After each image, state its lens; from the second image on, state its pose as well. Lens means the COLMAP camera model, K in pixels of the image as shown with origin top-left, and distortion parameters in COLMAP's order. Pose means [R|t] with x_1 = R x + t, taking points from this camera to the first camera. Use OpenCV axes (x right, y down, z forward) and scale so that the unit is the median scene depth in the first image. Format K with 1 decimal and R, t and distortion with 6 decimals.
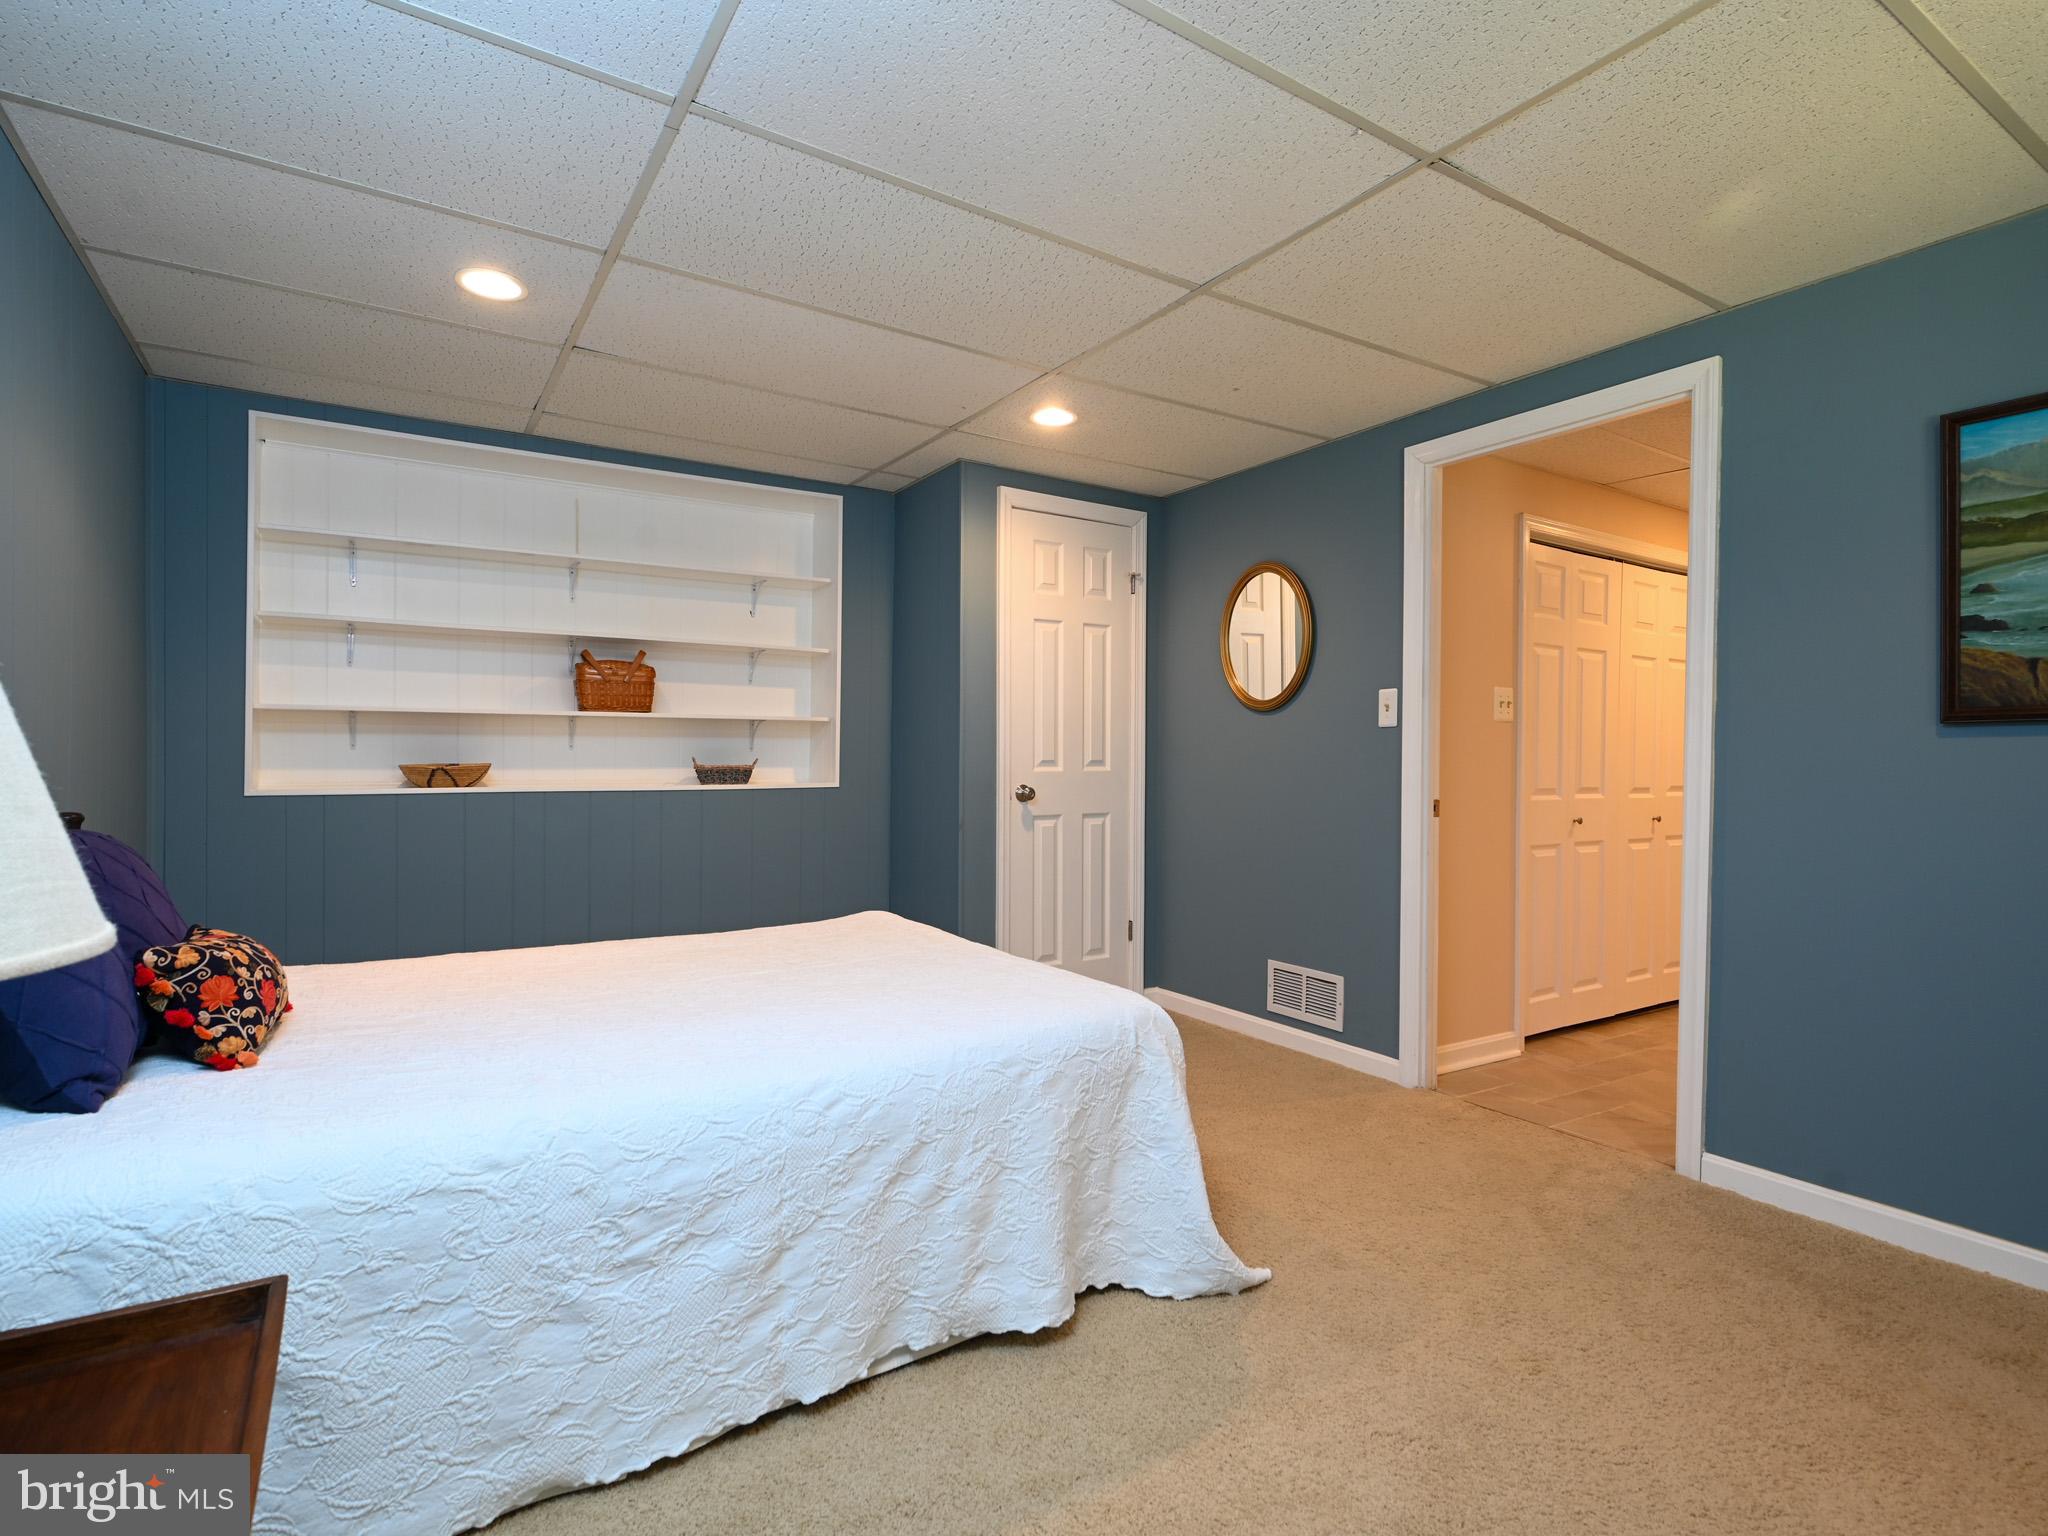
lens RADIAL K [[1002.4, 0, 1020.5], [0, 1002.4, 765.0], [0, 0, 1]] dist [-0.000685, -0.000171]
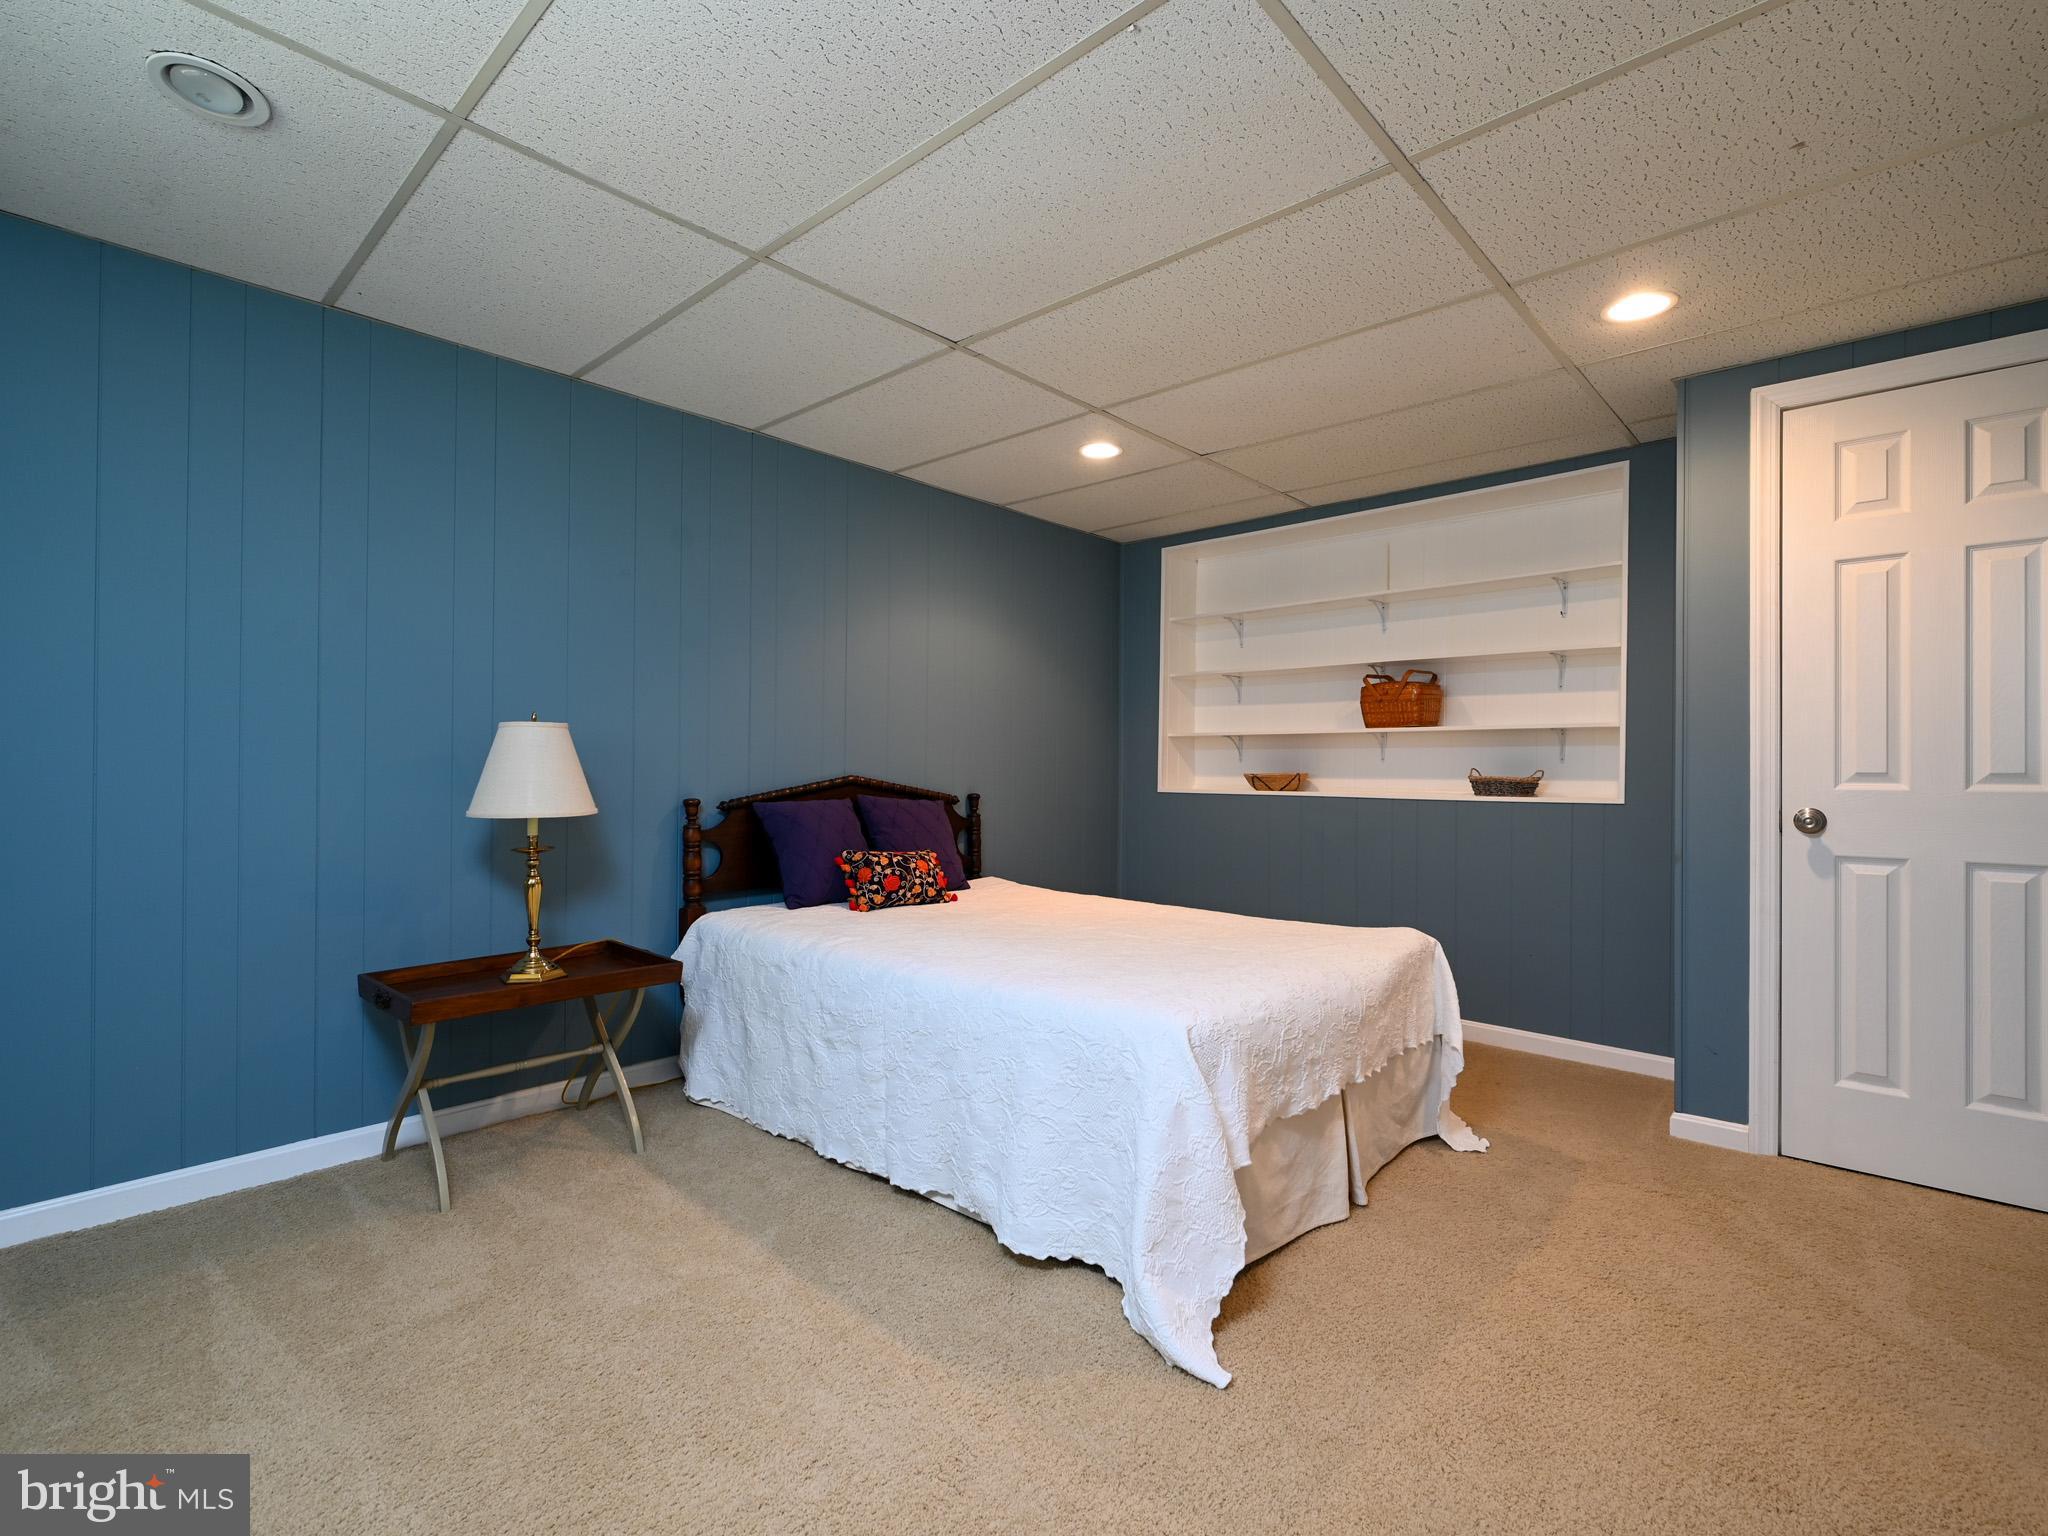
lens RADIAL K [[953.2, 0, 1023.5], [0, 953.2, 765.6], [0, 0, 1]] dist [0.002119, -0.000163]
pose [[0.255901, -0.003488, -0.966697, 0.503682], [-0.012514, 0.999898, -0.006921, 0.001639], [0.966622, 0.013868, 0.255831, 0.326694]]
